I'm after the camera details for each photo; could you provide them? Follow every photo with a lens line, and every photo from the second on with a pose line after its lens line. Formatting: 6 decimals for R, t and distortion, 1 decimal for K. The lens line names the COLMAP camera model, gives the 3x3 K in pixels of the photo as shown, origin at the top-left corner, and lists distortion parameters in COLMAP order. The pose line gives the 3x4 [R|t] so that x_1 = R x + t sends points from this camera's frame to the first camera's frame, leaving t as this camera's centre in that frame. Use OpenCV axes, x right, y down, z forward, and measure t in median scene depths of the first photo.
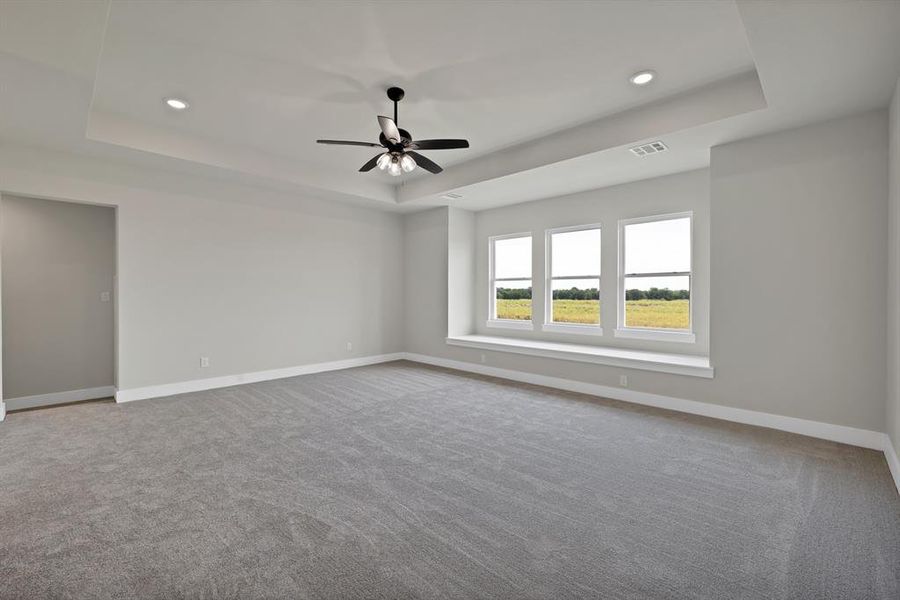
lens RADIAL K [[389.5, 0, 451.4], [0, 389.5, 295.5], [0, 0, 1]] dist [0.001808, 0.000195]
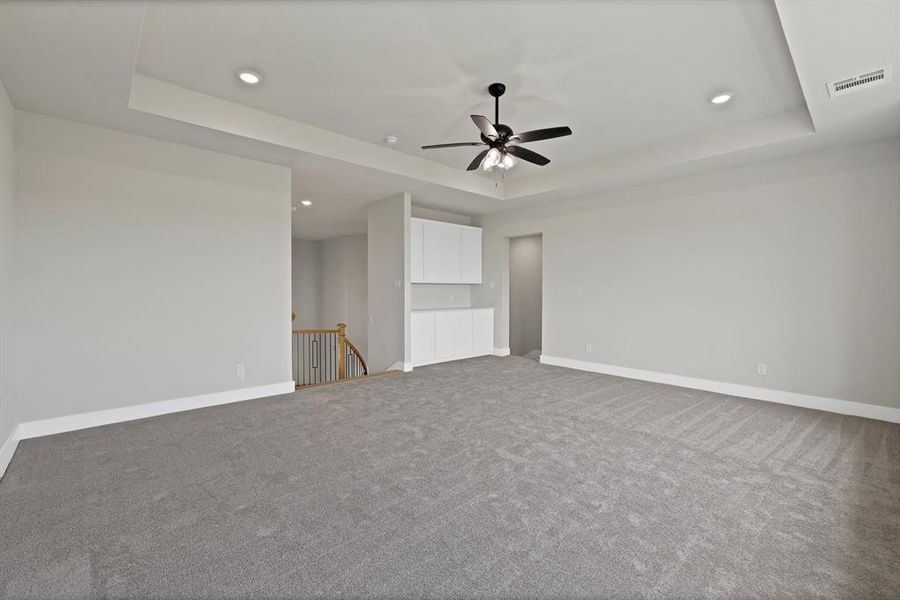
lens RADIAL K [[389.5, 0, 451.4], [0, 389.5, 295.5], [0, 0, 1]] dist [0.001808, 0.000195]
pose [[-0.059556, 0.012895, -0.998142, 0.543019], [-0.008511, 0.999874, 0.013425, -0.001192], [0.998189, 0.009294, -0.059439, 0.605509]]
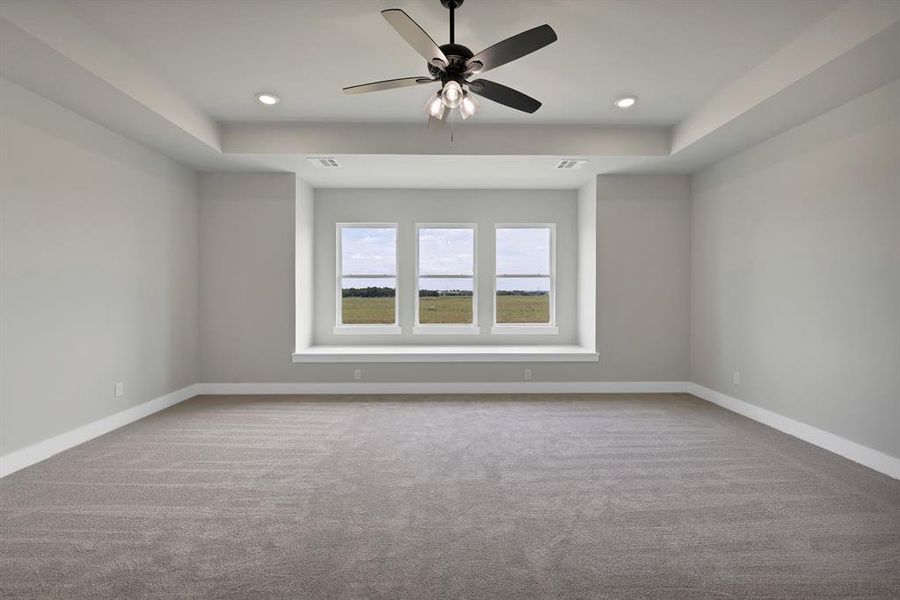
lens RADIAL K [[389.5, 0, 451.4], [0, 389.5, 295.5], [0, 0, 1]] dist [0.001808, 0.000195]
pose [[0.704329, -0.007692, 0.709832, -0.391243], [0.004270, 0.999969, 0.006598, -0.005267], [-0.709861, -0.001616, 0.704340, 0.332573]]
